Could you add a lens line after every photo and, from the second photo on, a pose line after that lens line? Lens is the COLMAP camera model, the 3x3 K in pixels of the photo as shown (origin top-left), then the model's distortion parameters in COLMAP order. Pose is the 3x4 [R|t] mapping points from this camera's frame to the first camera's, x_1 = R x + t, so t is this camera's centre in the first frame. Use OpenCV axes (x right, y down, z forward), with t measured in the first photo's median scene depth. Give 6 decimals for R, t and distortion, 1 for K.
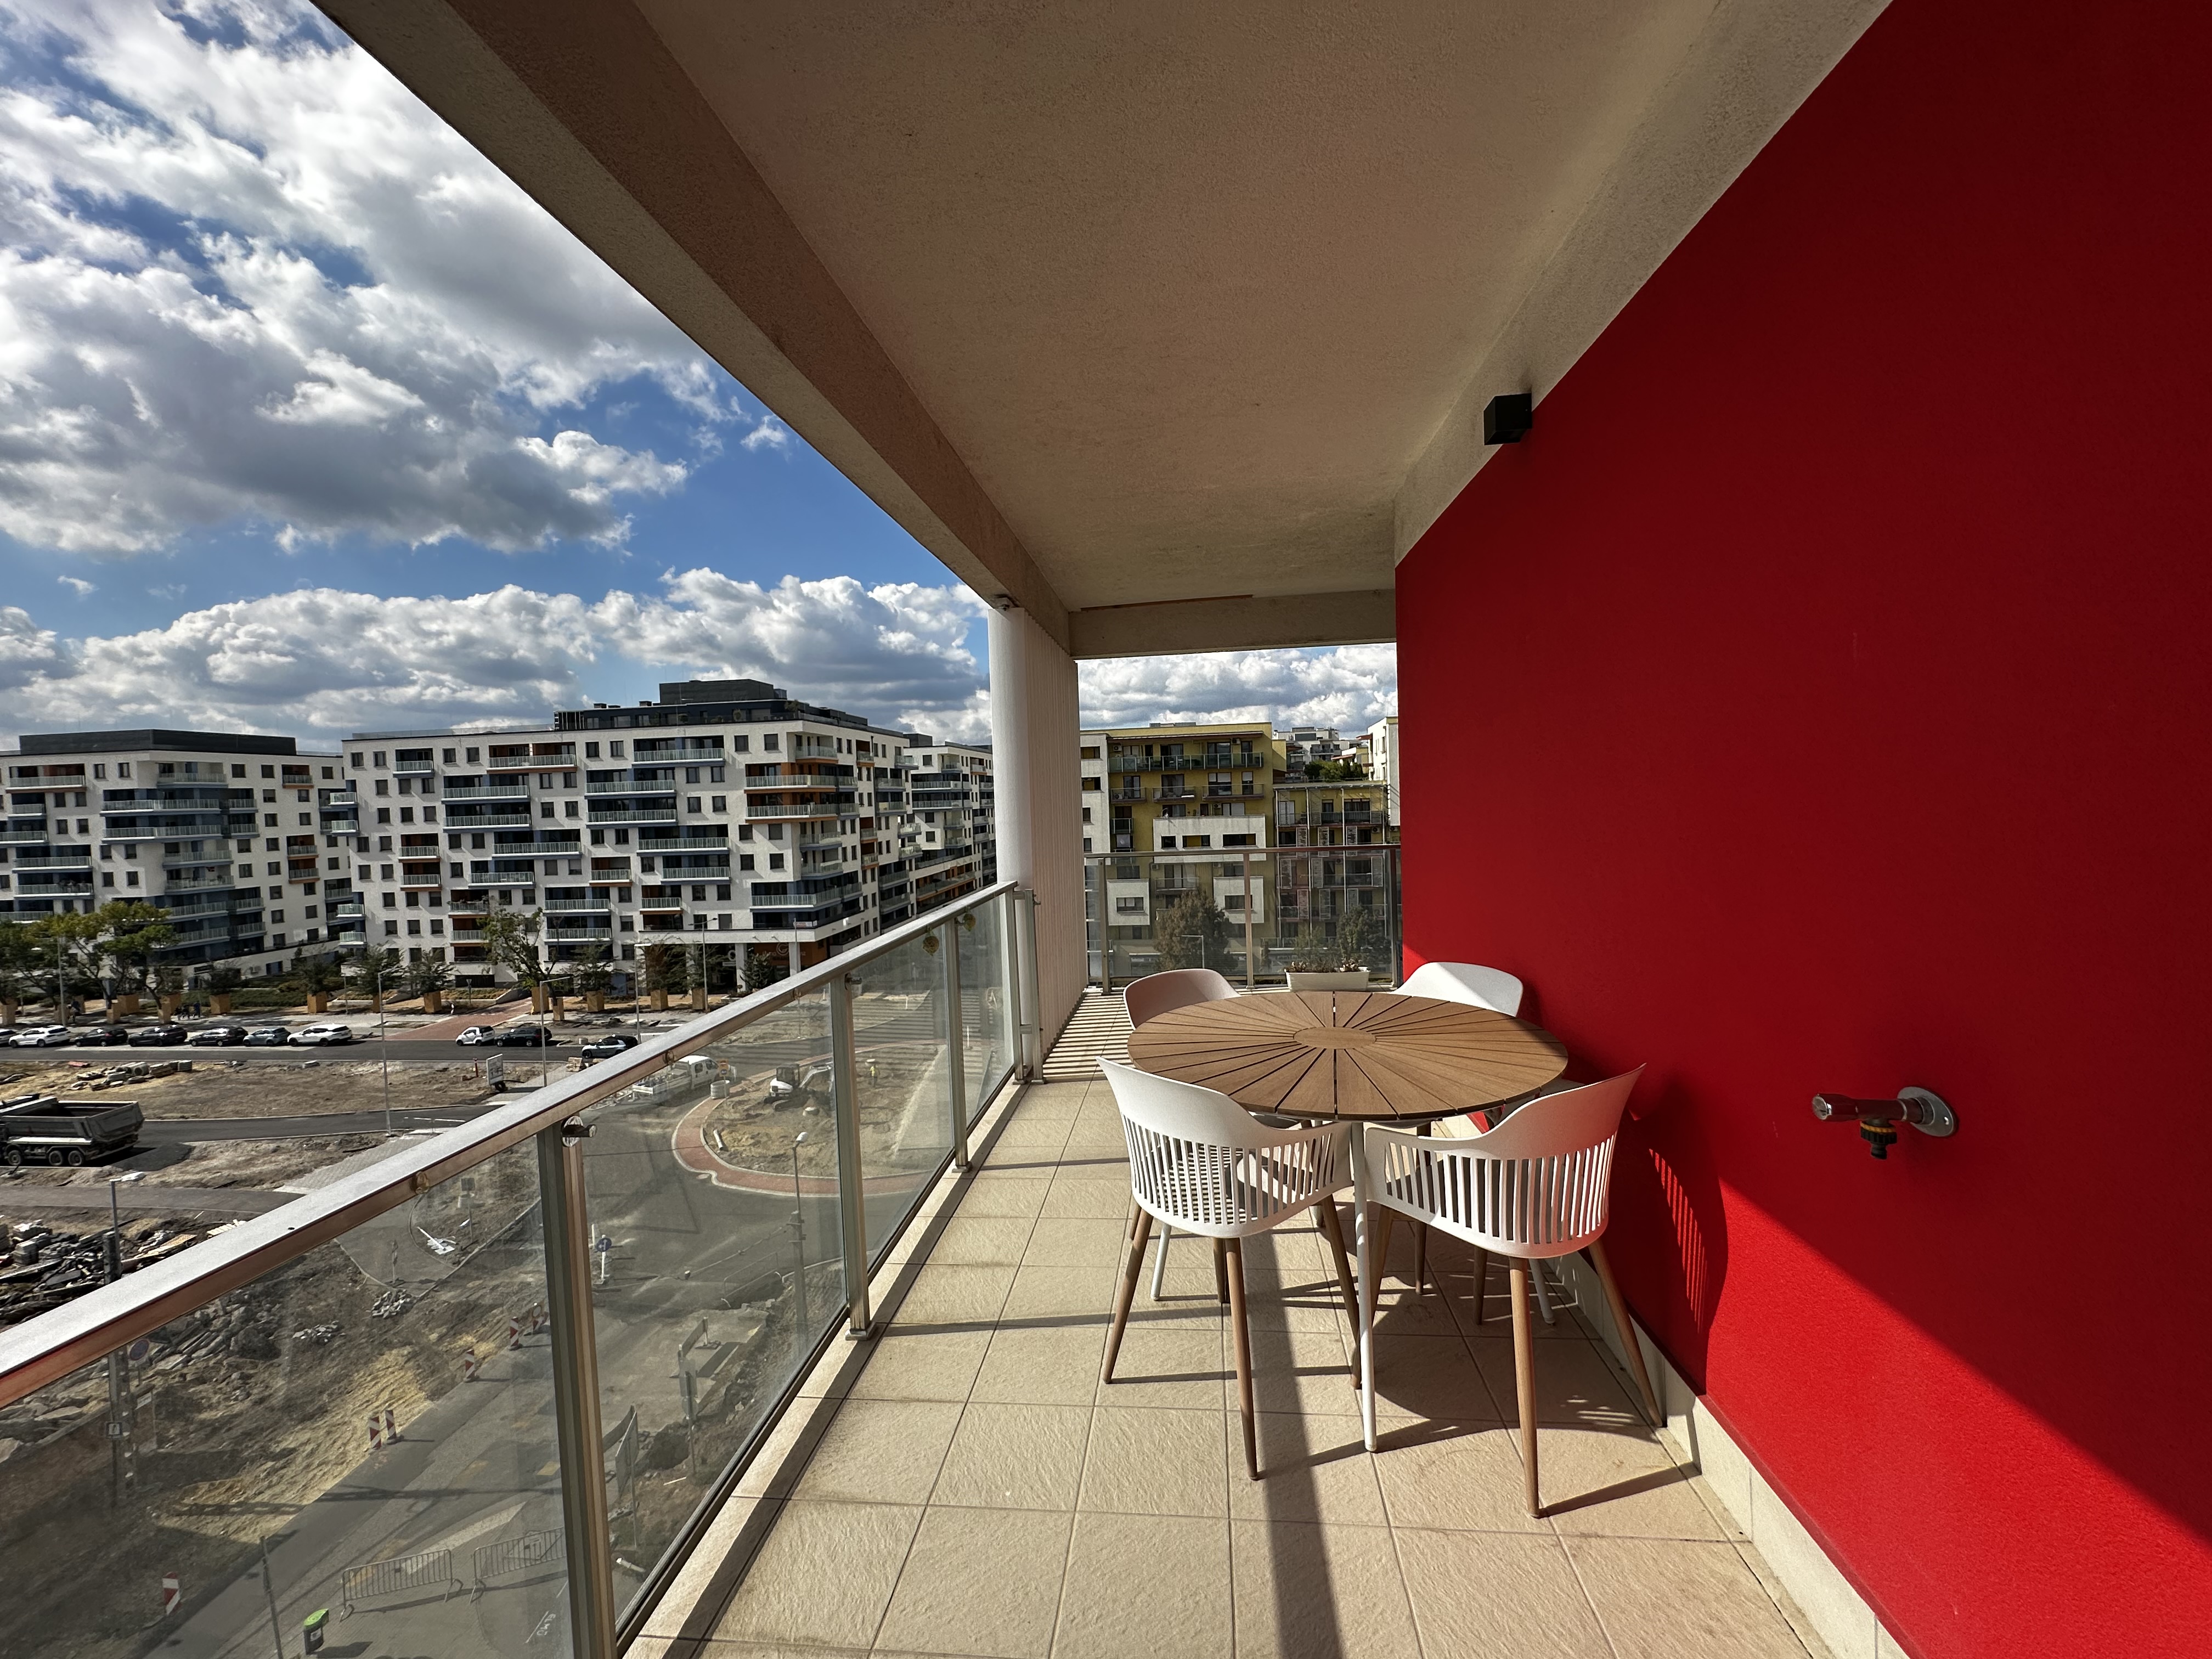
lens RADIAL K [[886.2, 0, 1108.3], [0, 886.2, 826.3], [0, 0, 1]] dist [0.001052, -0.000165]
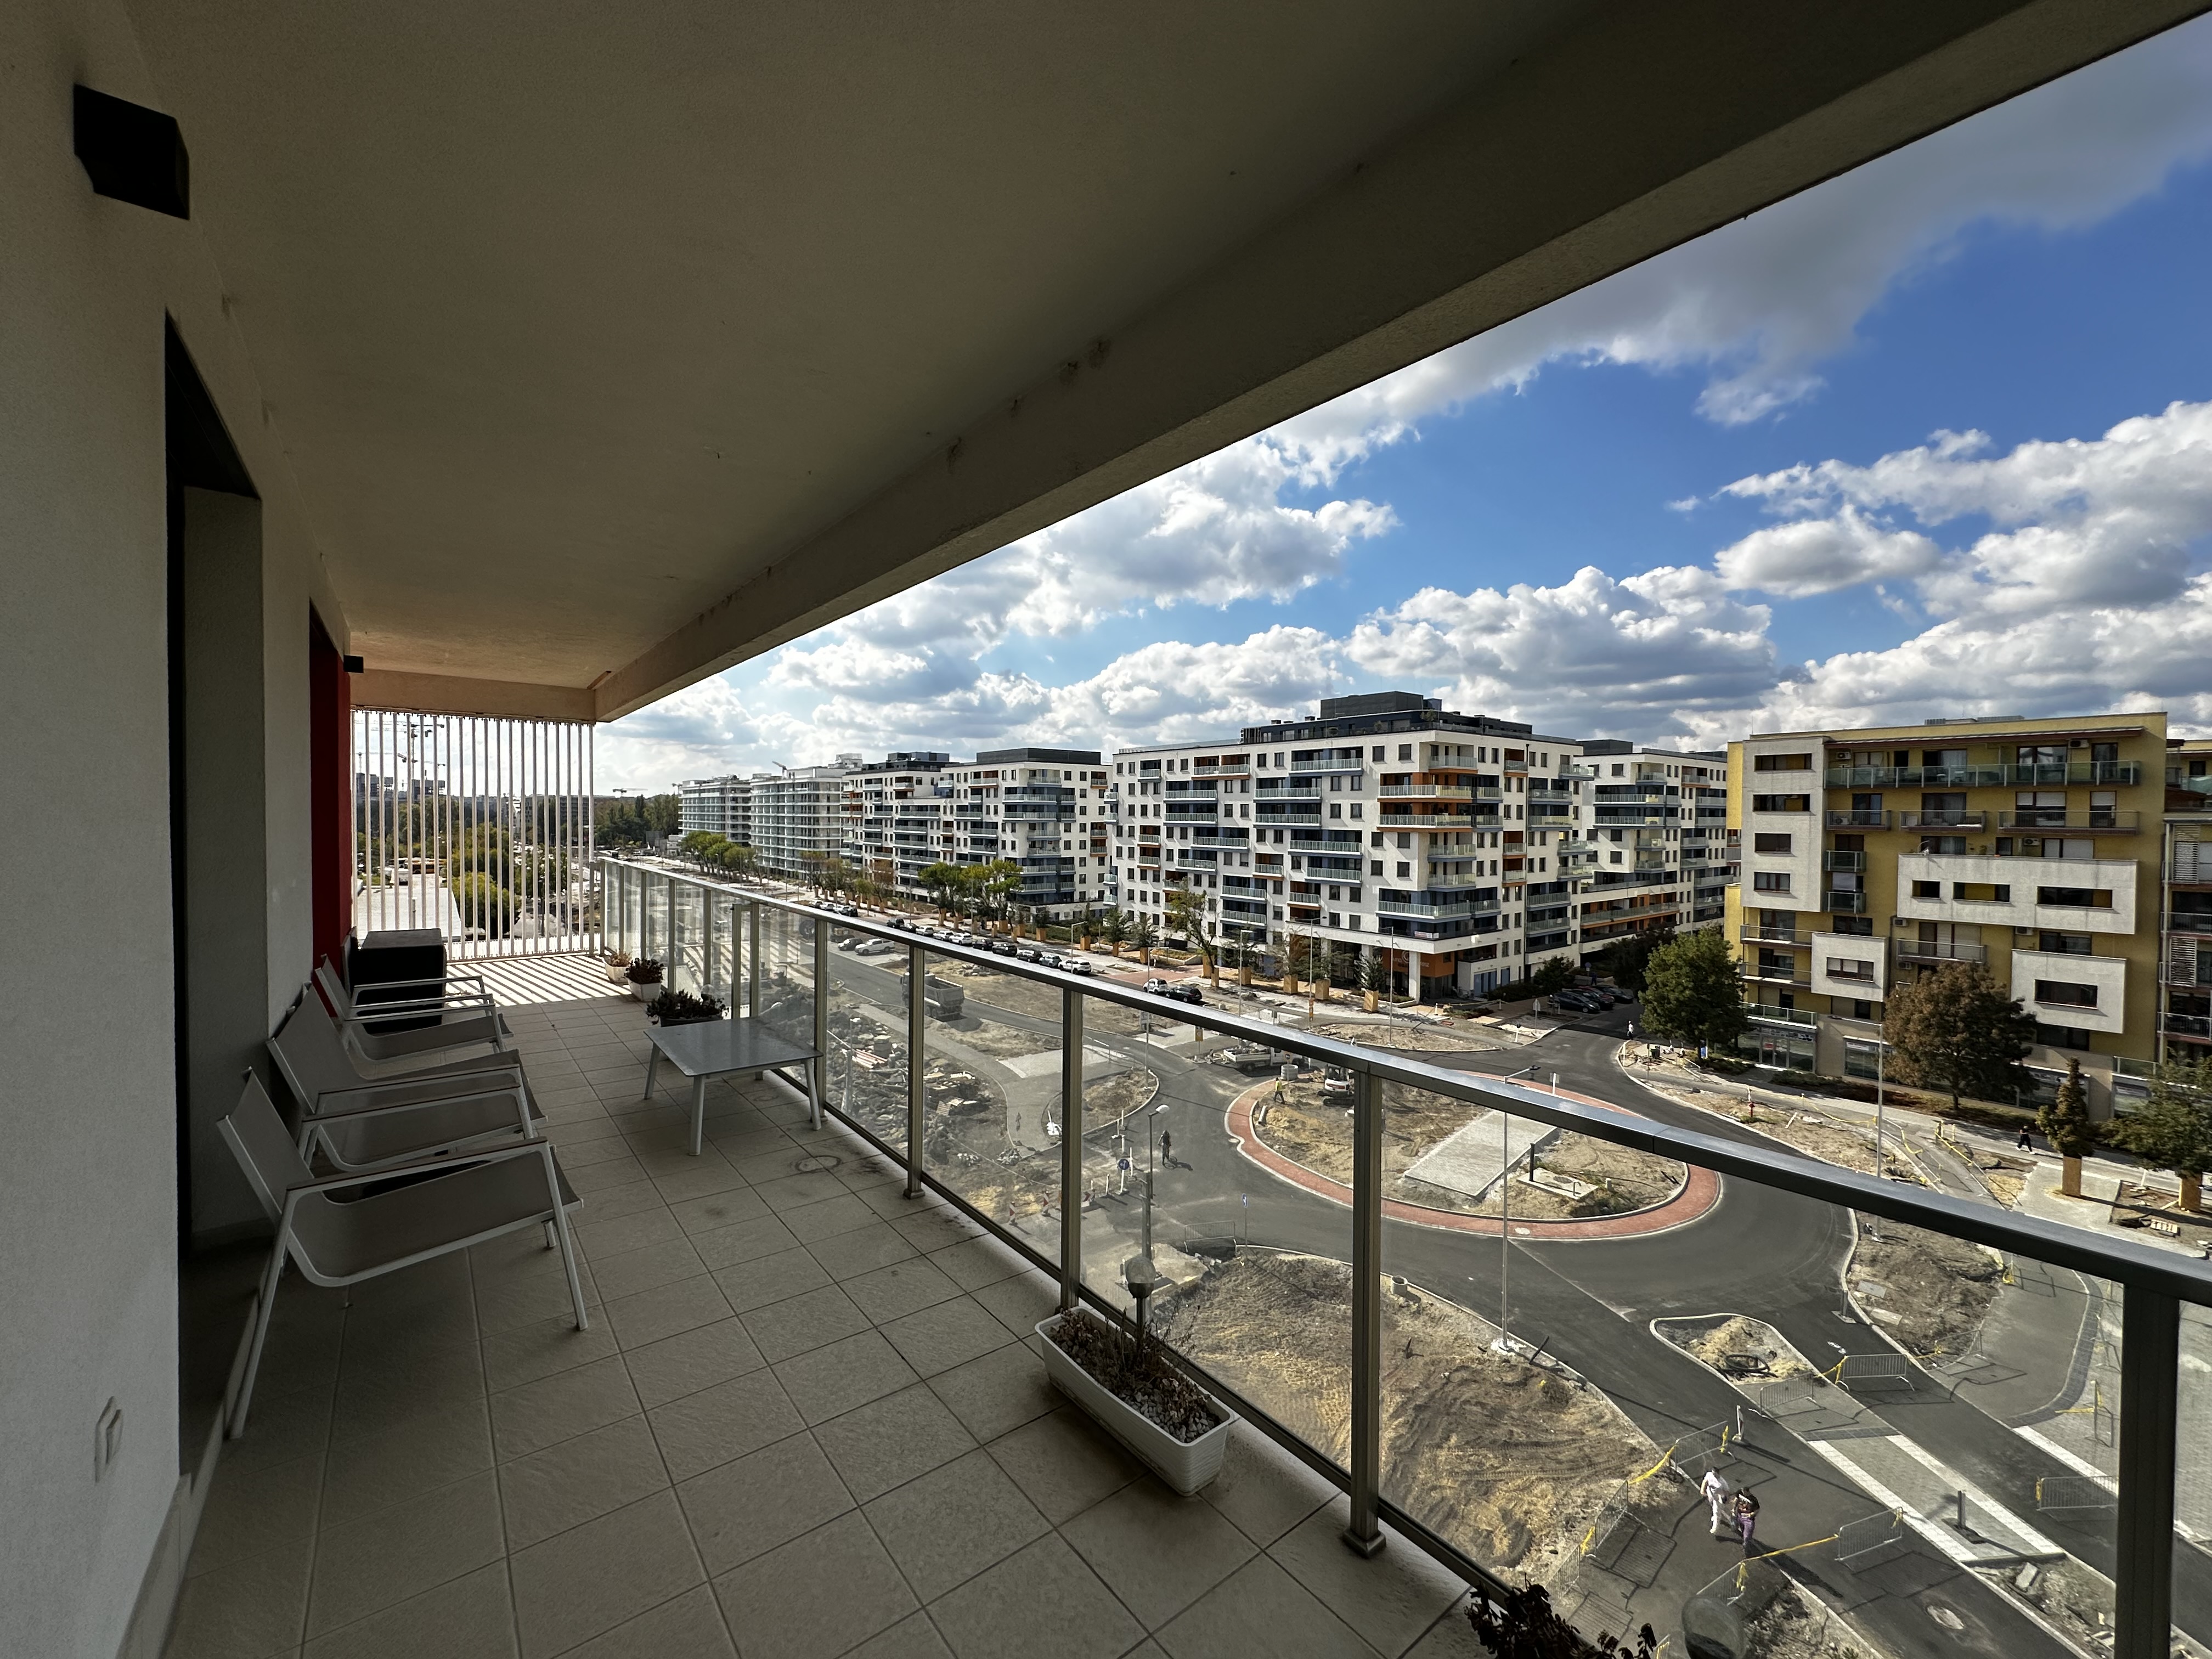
lens RADIAL K [[886.2, 0, 1096.4], [0, 886.2, 821.3], [0, 0, 1]] dist [0.001052, -0.000165]
pose [[0.695286, 0.045859, -0.717269, 0.102735], [-0.056251, 0.998373, 0.009305, -0.005030], [0.716529, 0.033877, 0.696734, 0.037698]]
